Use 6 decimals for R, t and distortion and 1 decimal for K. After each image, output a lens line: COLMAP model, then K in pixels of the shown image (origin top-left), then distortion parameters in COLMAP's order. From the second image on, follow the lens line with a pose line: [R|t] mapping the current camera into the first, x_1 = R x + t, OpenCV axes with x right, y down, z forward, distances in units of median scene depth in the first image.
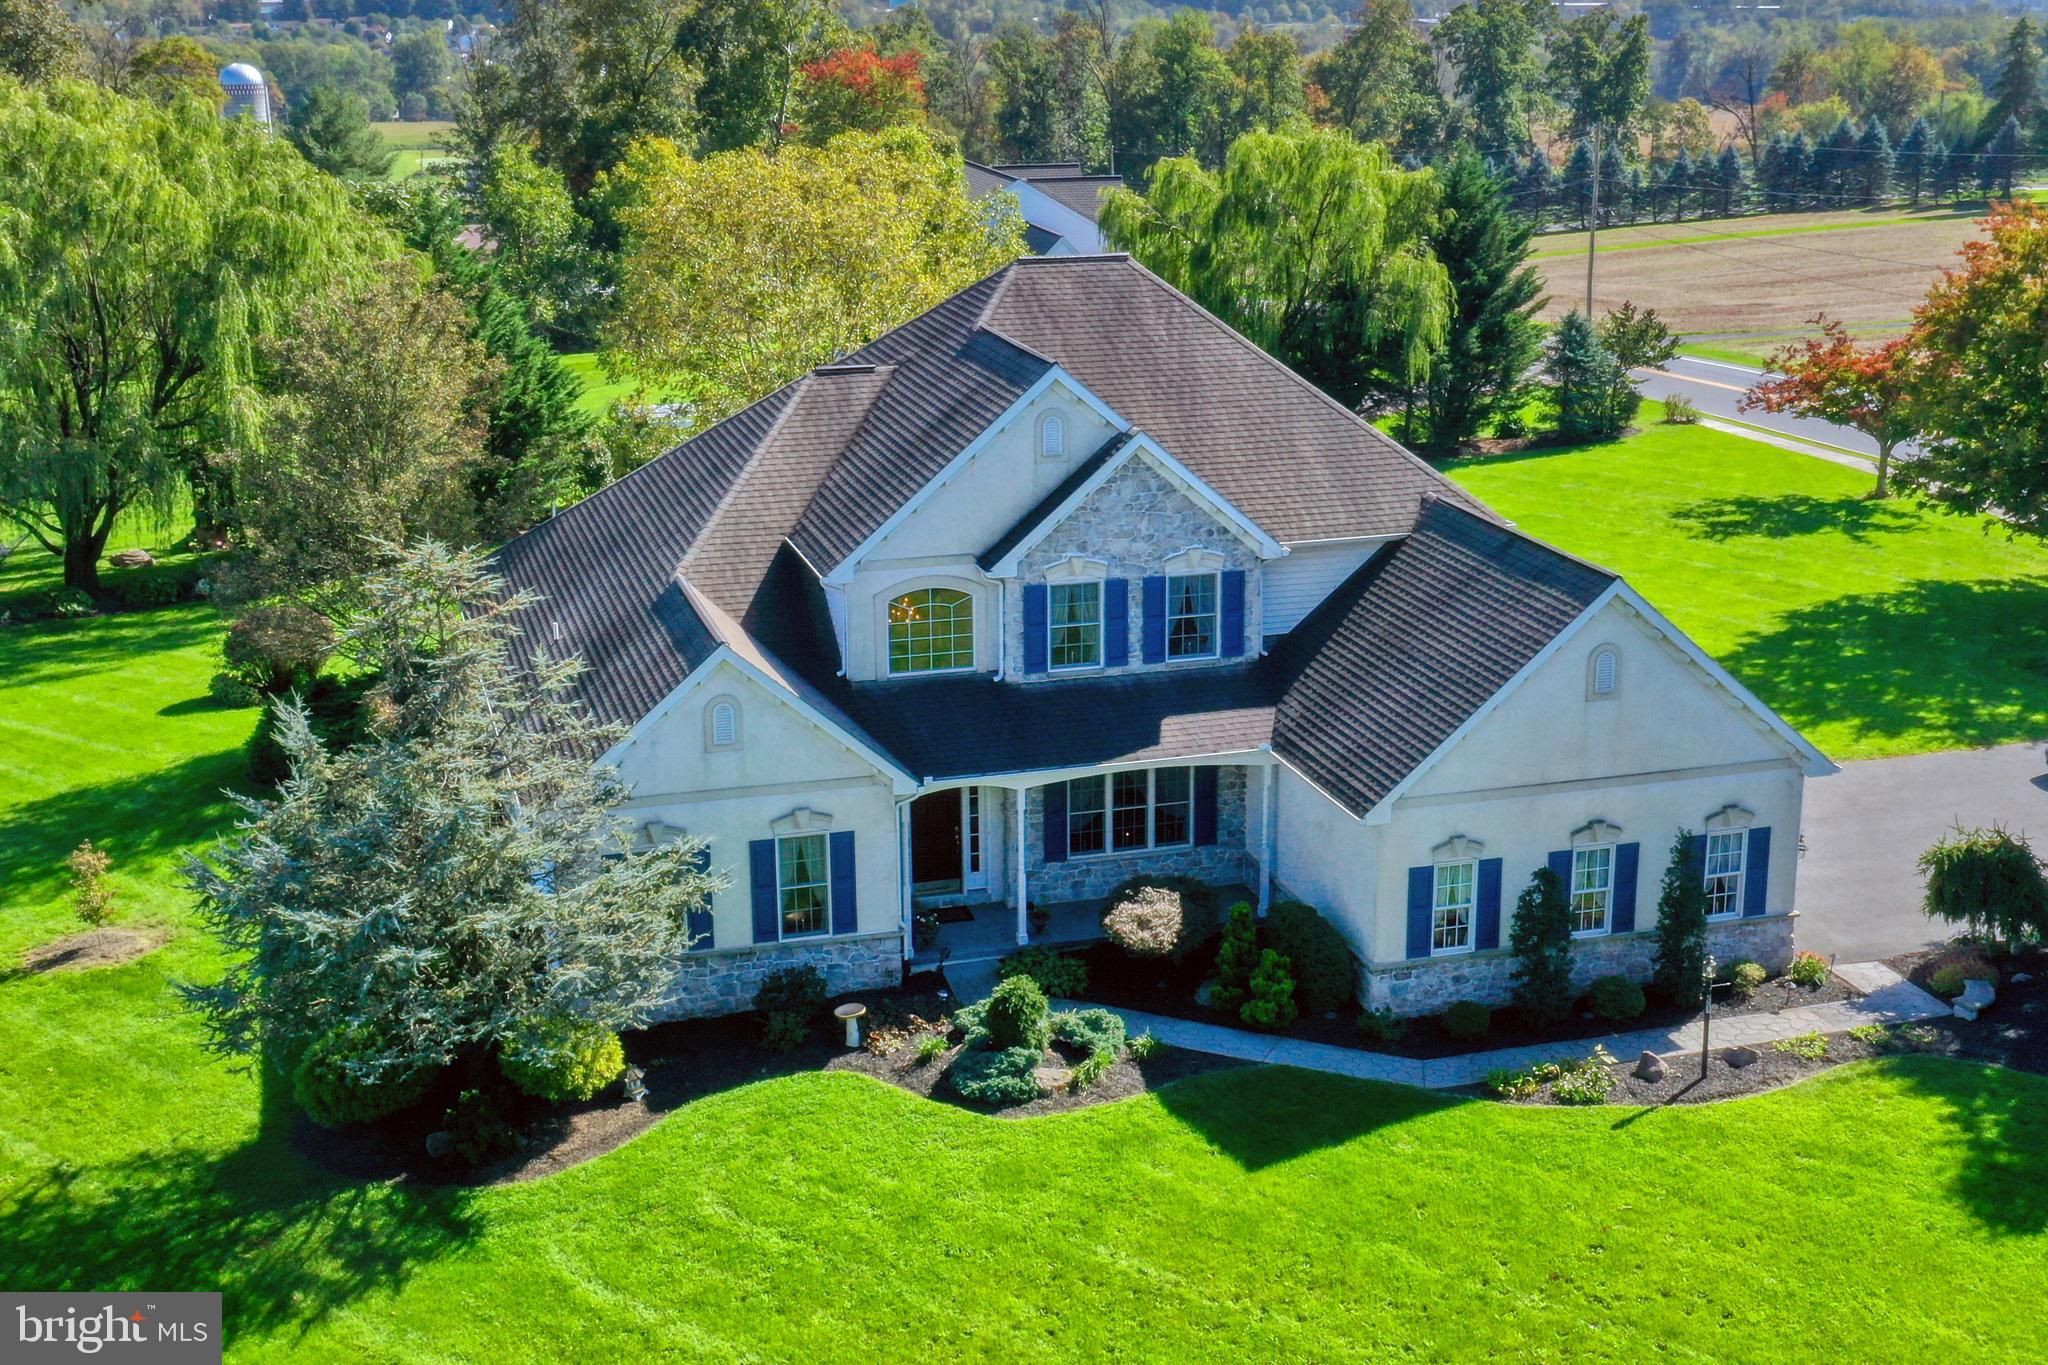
lens RADIAL K [[2557.7, 0, 1093.1], [0, 2557.7, 683.5], [0, 0, 1]] dist [-0.016953, -0.020230]
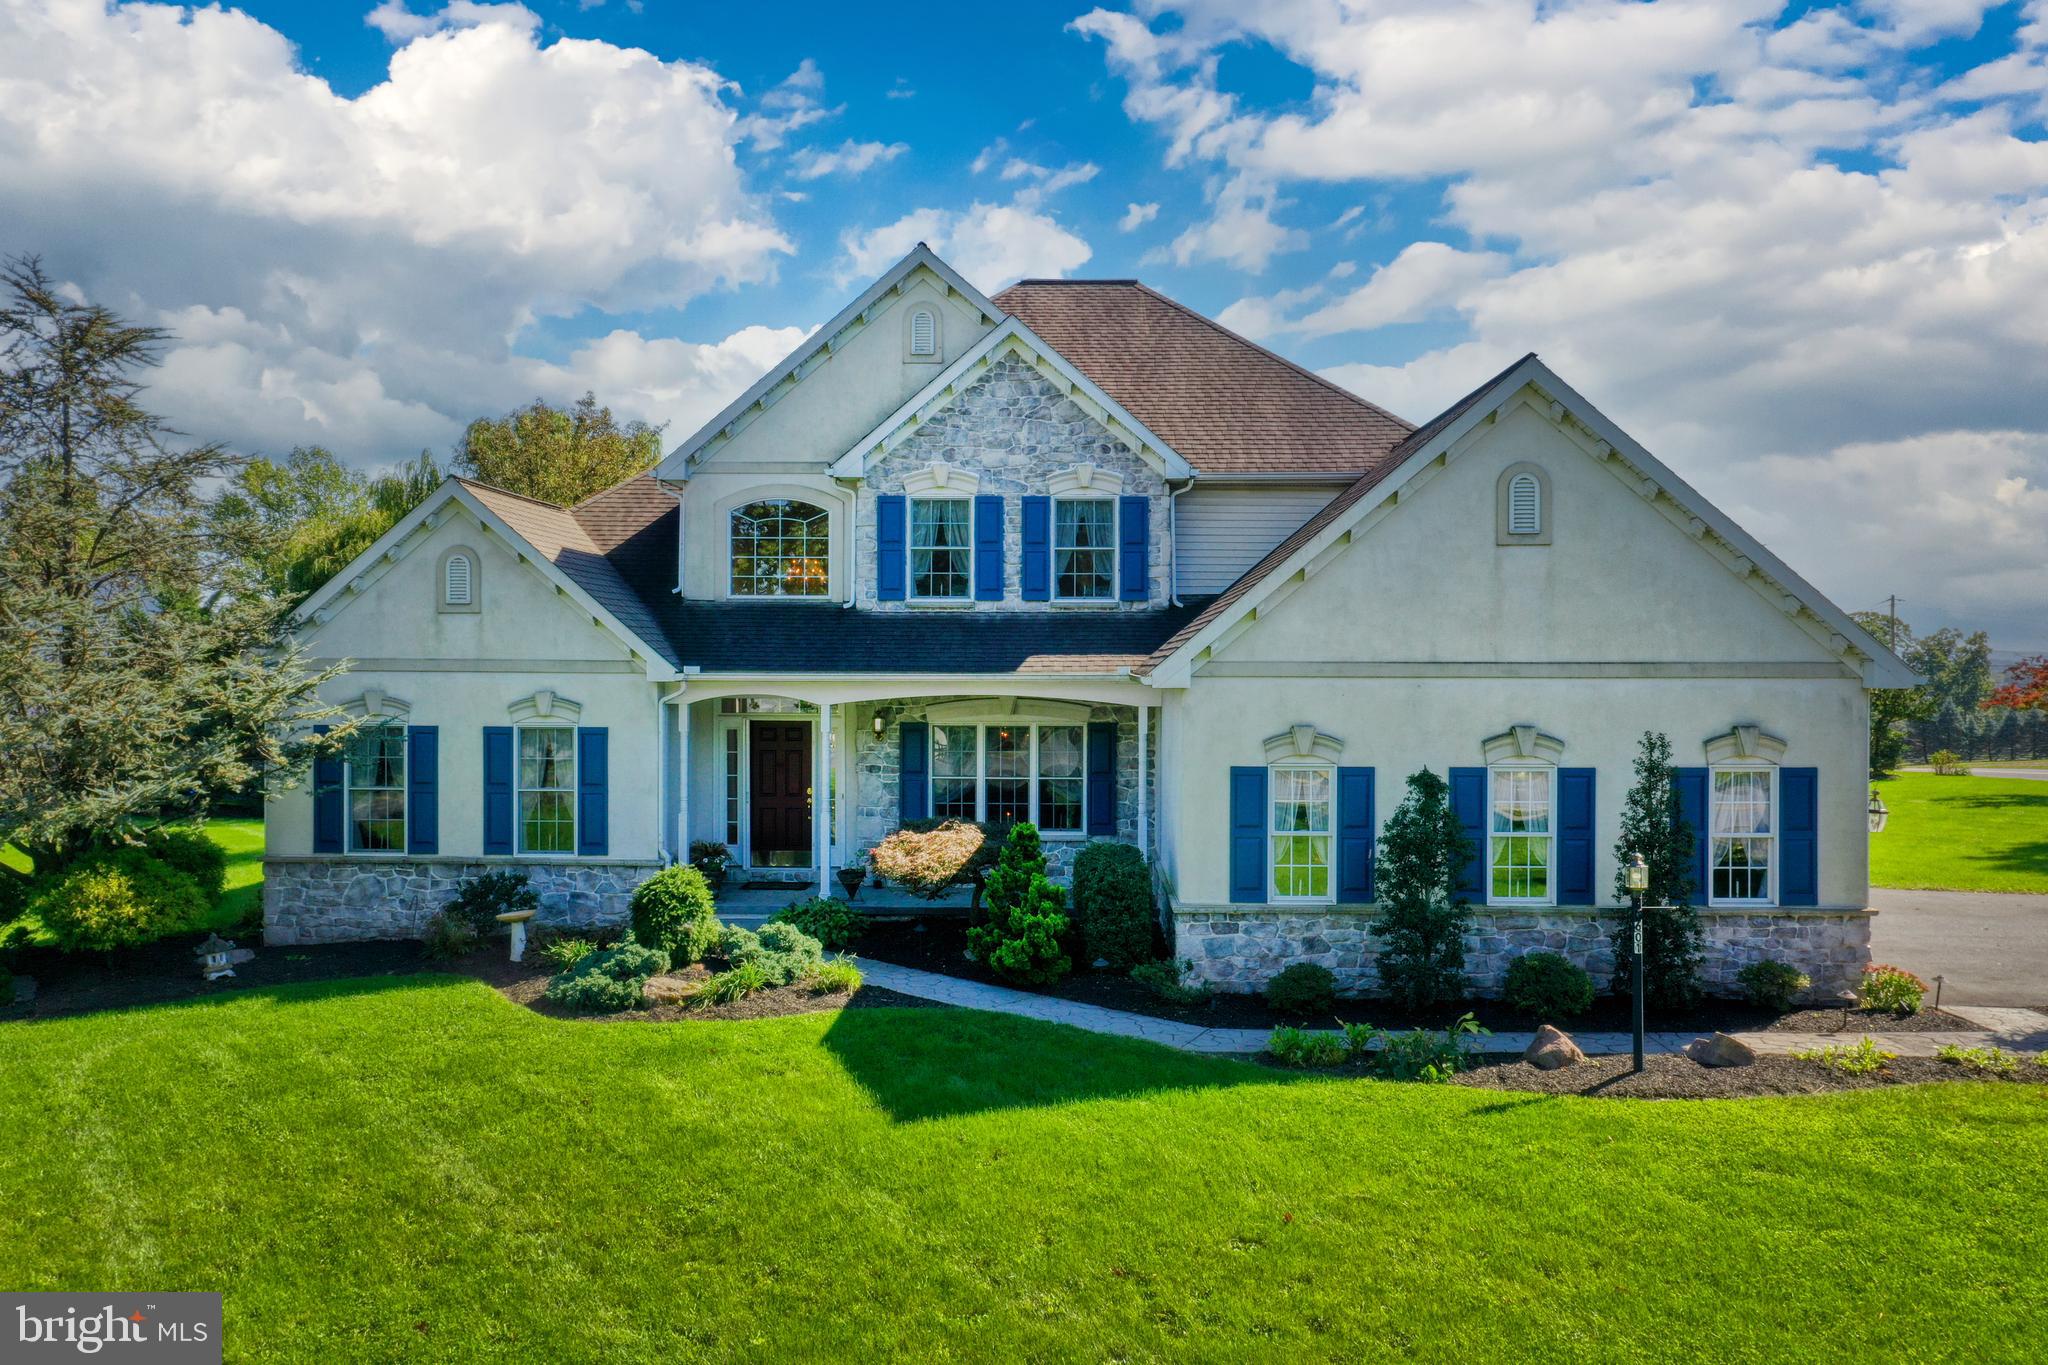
lens RADIAL K [[1649.4, 0, 1024.0], [0, 1649.4, 682.5], [0, 0, 1]] dist [0.000810, 0.000355]
pose [[0.945003, 0.008748, -0.326944, 0.205004], [-0.092276, 0.966162, -0.240865, 0.154716], [0.313774, 0.257787, 0.913834, 0.519631]]
